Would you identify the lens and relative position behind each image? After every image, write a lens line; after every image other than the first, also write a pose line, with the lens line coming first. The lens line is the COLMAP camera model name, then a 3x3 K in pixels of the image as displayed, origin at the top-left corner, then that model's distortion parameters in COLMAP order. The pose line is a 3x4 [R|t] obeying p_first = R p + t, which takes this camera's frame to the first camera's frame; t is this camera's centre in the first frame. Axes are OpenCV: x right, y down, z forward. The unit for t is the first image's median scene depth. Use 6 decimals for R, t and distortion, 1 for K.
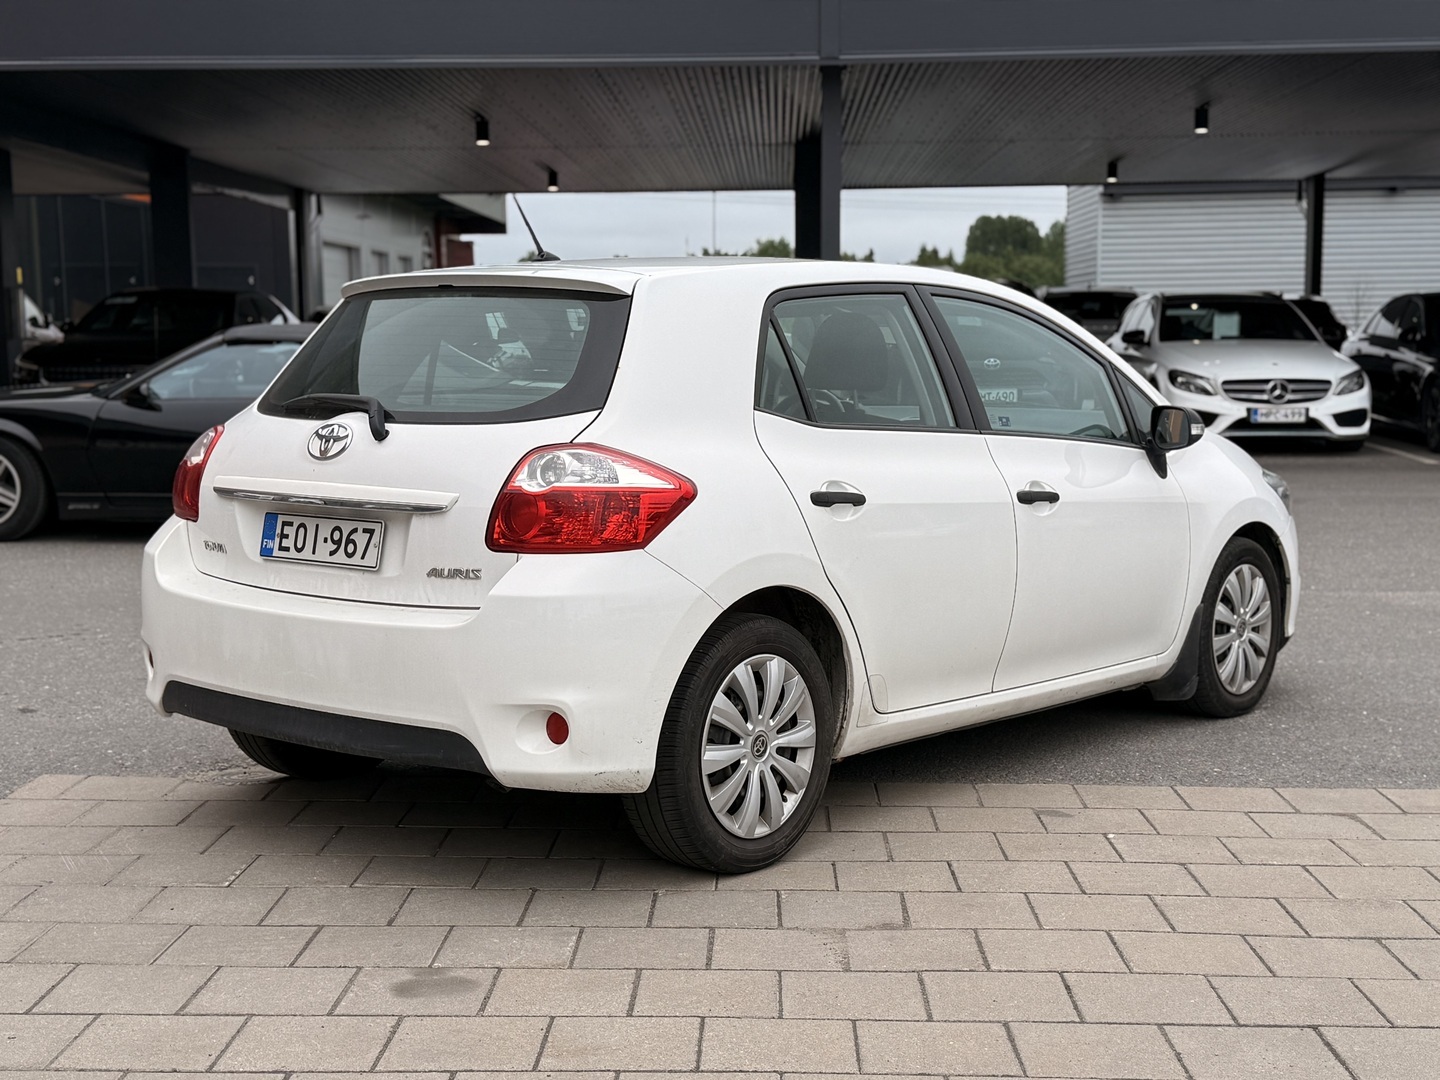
lens RADIAL K [[1942.2, 0, 720.0], [0, 1942.2, 540.0], [0, 0, 1]] dist [0.159640, -0.005625]
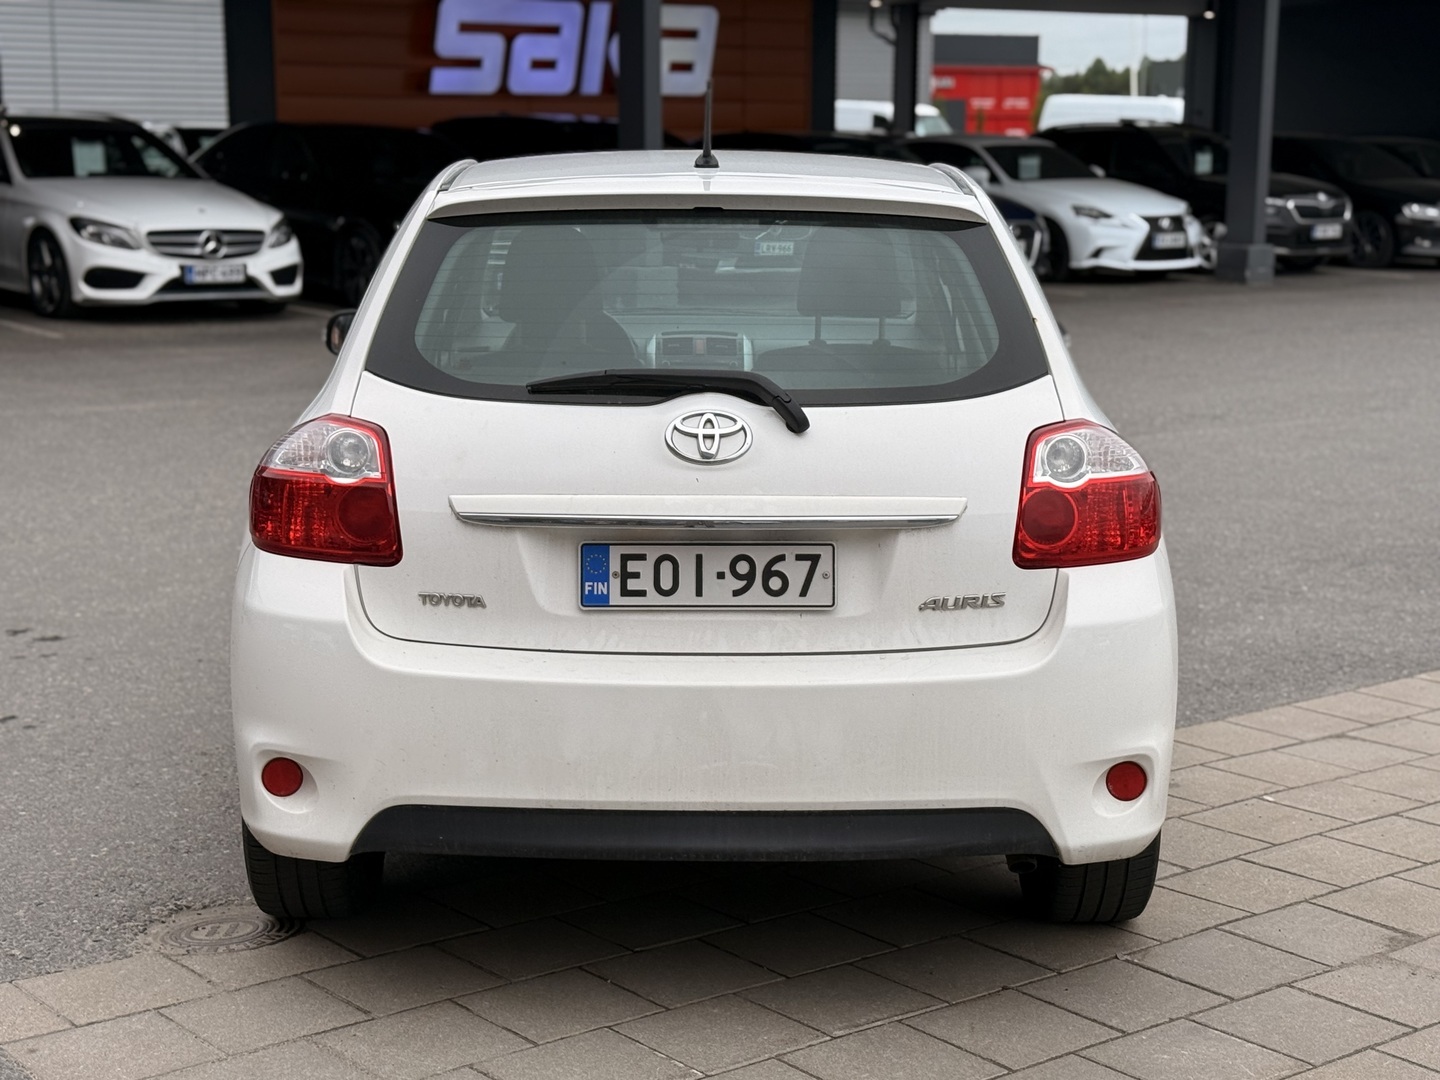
lens RADIAL K [[2374.2, 0, 720.0], [0, 2374.2, 540.0], [0, 0, 1]] dist [0.175017, -0.088652]
pose [[0.753194, -0.100146, 0.650130, -0.756008], [0.058921, 0.994641, 0.084953, -0.085672], [-0.655154, -0.025680, 0.755059, 0.336569]]
